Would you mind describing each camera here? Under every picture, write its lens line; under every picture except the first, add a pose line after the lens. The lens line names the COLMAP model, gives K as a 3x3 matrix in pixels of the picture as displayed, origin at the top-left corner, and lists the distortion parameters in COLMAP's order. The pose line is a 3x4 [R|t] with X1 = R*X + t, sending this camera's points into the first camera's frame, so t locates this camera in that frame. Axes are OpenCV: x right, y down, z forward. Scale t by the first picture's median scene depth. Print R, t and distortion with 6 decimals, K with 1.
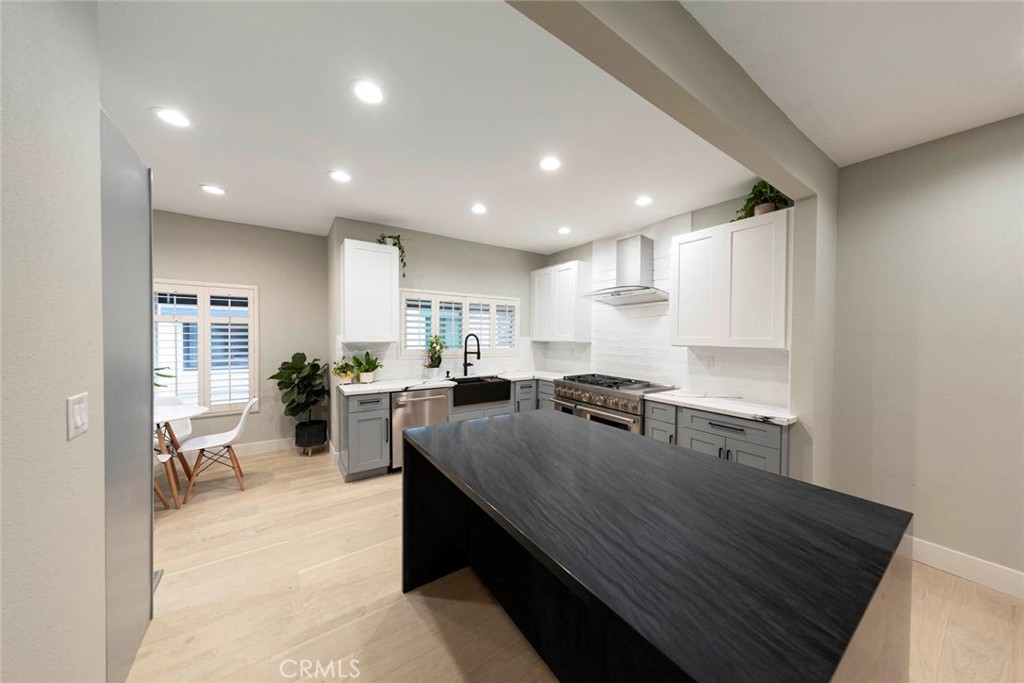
lens RADIAL K [[334.0, 0, 516.4], [0, 334.0, 343.8], [0, 0, 1]] dist [0.003966, 0.000055]
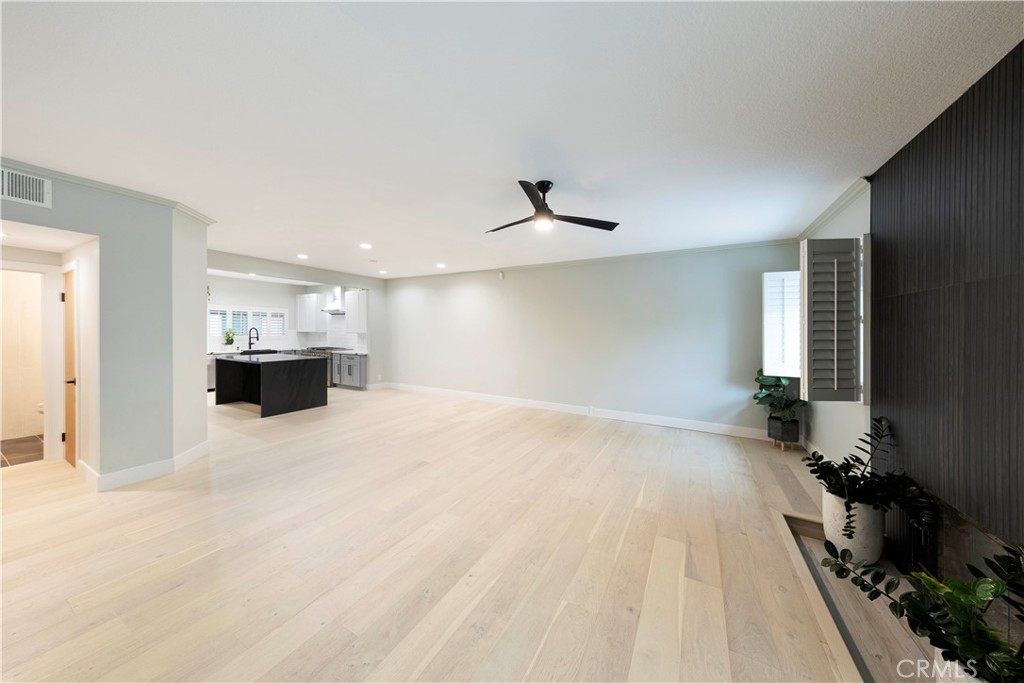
lens RADIAL K [[323.1, 0, 515.8], [0, 323.1, 338.0], [0, 0, 1]] dist [0.005591, -0.000468]
pose [[0.891985, -0.009856, 0.451958, 0.414210], [0.009906, 0.999948, 0.002257, 0.043982], [-0.451957, 0.002464, 0.892036, -1.529161]]
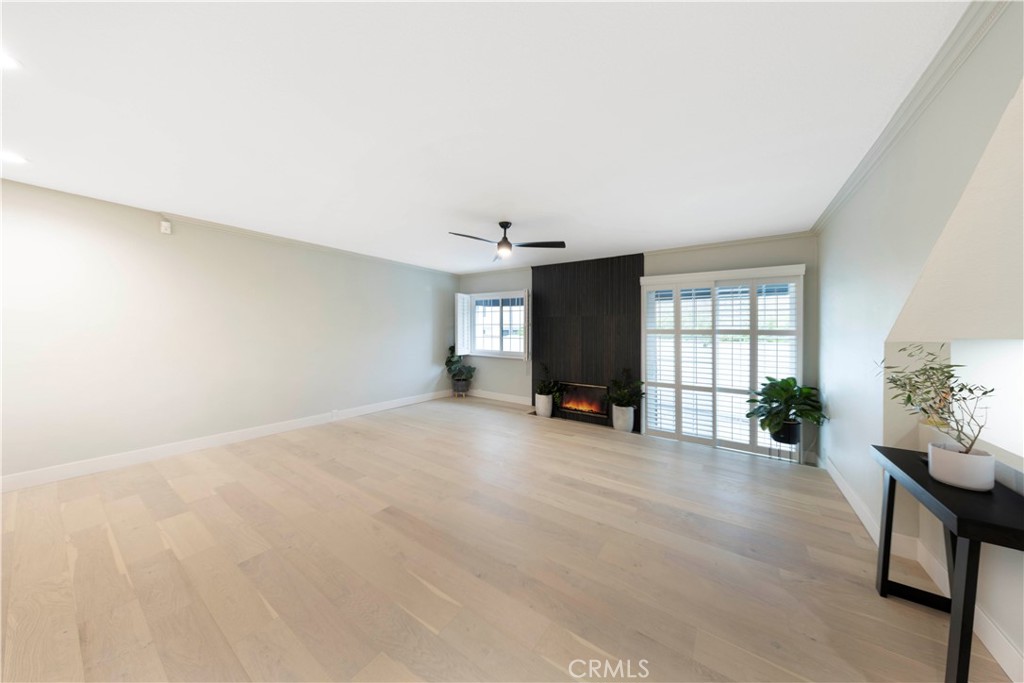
lens RADIAL K [[323.1, 0, 515.5], [0, 323.1, 331.9], [0, 0, 1]] dist [0.005591, -0.000468]
pose [[-0.365143, -0.017297, 0.930791, -0.107179], [0.009540, 0.999705, 0.022320, 0.015240], [-0.930902, 0.017030, -0.364871, -0.626999]]
